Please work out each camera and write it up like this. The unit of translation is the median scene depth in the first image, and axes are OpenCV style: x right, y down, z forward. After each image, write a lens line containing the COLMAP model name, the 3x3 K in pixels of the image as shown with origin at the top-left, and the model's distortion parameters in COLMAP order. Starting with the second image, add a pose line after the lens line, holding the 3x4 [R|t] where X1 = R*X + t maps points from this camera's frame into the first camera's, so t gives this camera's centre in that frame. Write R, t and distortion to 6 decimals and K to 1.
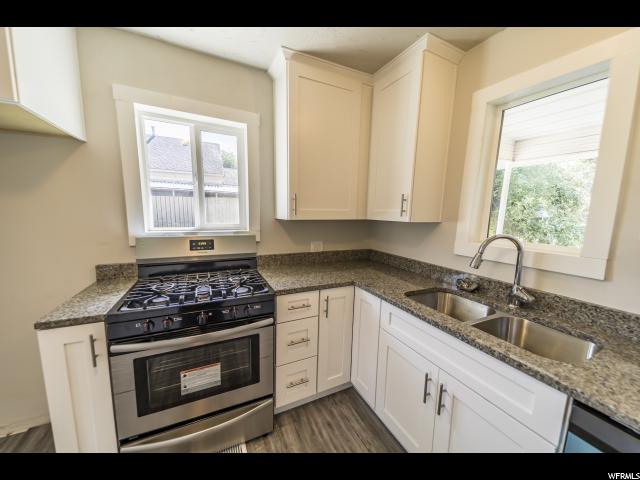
lens RADIAL K [[236.7, 0, 316.4], [0, 236.7, 240.8], [0, 0, 1]] dist [0.022799, -0.000088]
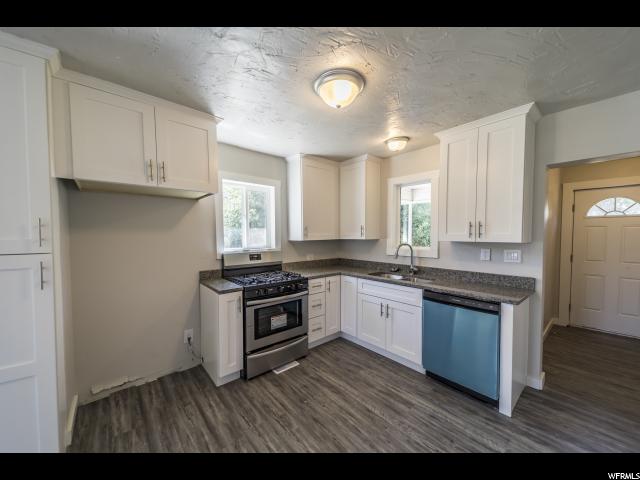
lens RADIAL K [[243.5, 0, 320.0], [0, 243.5, 240.0], [0, 0, 1]] dist [0.007341, -0.000057]
pose [[0.960886, -0.034285, 0.274814, -0.545786], [0.061176, 0.994072, -0.089884, 0.086665], [-0.270103, 0.103180, 0.957287, -0.862089]]
